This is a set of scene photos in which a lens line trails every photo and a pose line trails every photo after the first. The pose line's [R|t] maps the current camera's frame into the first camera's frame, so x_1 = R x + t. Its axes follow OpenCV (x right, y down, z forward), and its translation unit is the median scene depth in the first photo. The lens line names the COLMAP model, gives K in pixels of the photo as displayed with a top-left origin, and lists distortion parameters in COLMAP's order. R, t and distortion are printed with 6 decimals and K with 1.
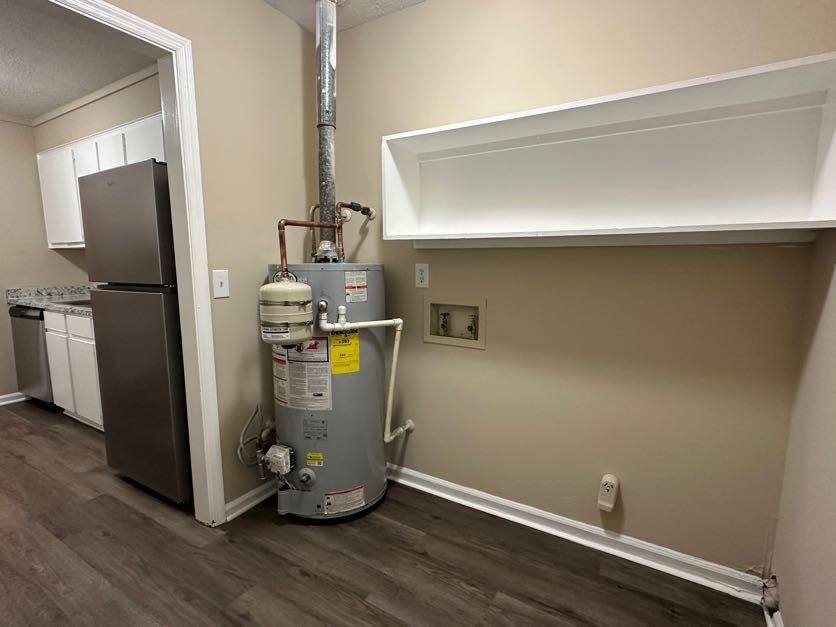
lens RADIAL K [[418.0, 0, 415.8], [0, 418.0, 316.9], [0, 0, 1]] dist [-0.003558, 0.000379]
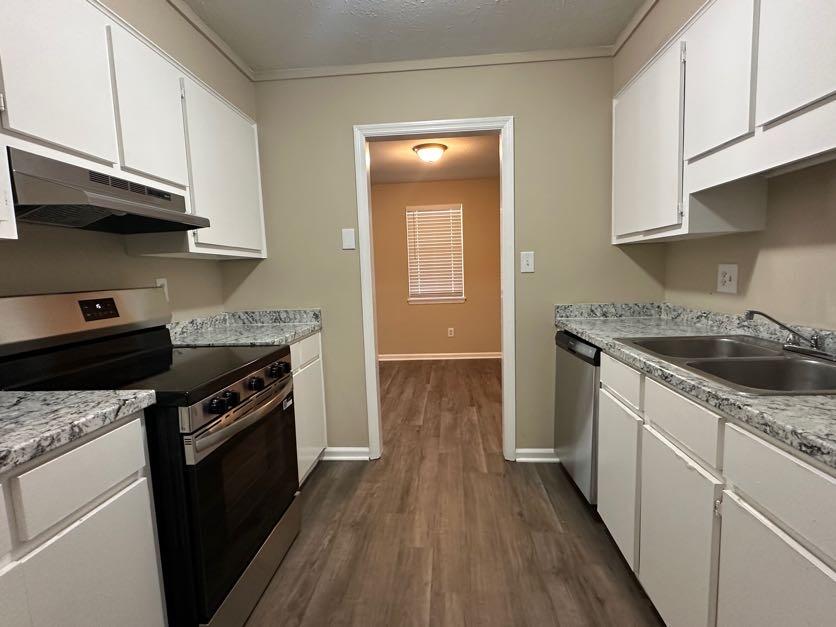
lens RADIAL K [[418.0, 0, 415.8], [0, 418.0, 316.9], [0, 0, 1]] dist [-0.003558, 0.000379]
pose [[0.452428, 0.083183, -0.887913, -0.498474], [-0.088365, 0.994922, 0.048183, -0.065065], [0.887412, 0.056662, 0.457481, 0.506071]]
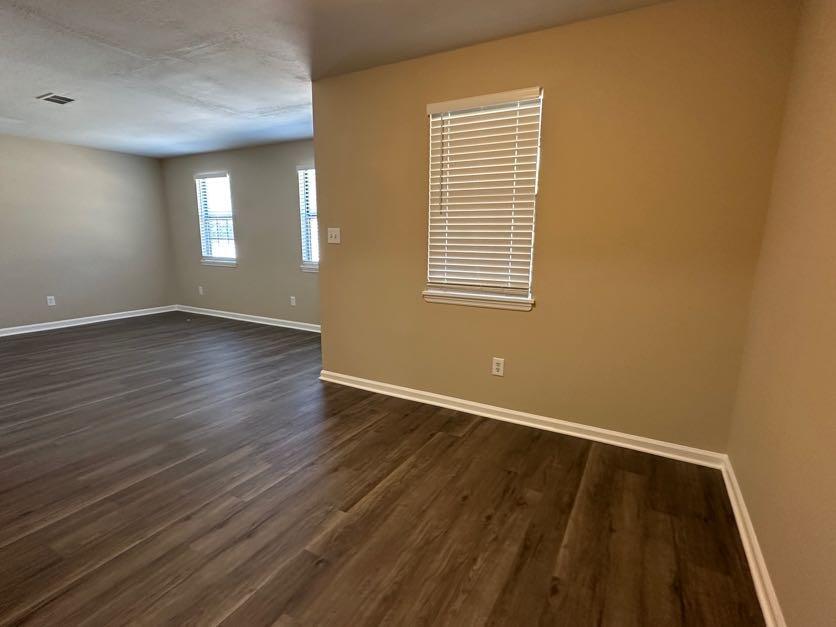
lens RADIAL K [[418.0, 0, 415.8], [0, 418.0, 316.9], [0, 0, 1]] dist [-0.003558, 0.000379]
pose [[0.039789, 0.194131, -0.980168, -1.142976], [-0.145149, 0.971663, 0.186555, -0.163818], [0.988609, 0.134847, 0.066839, 1.184122]]
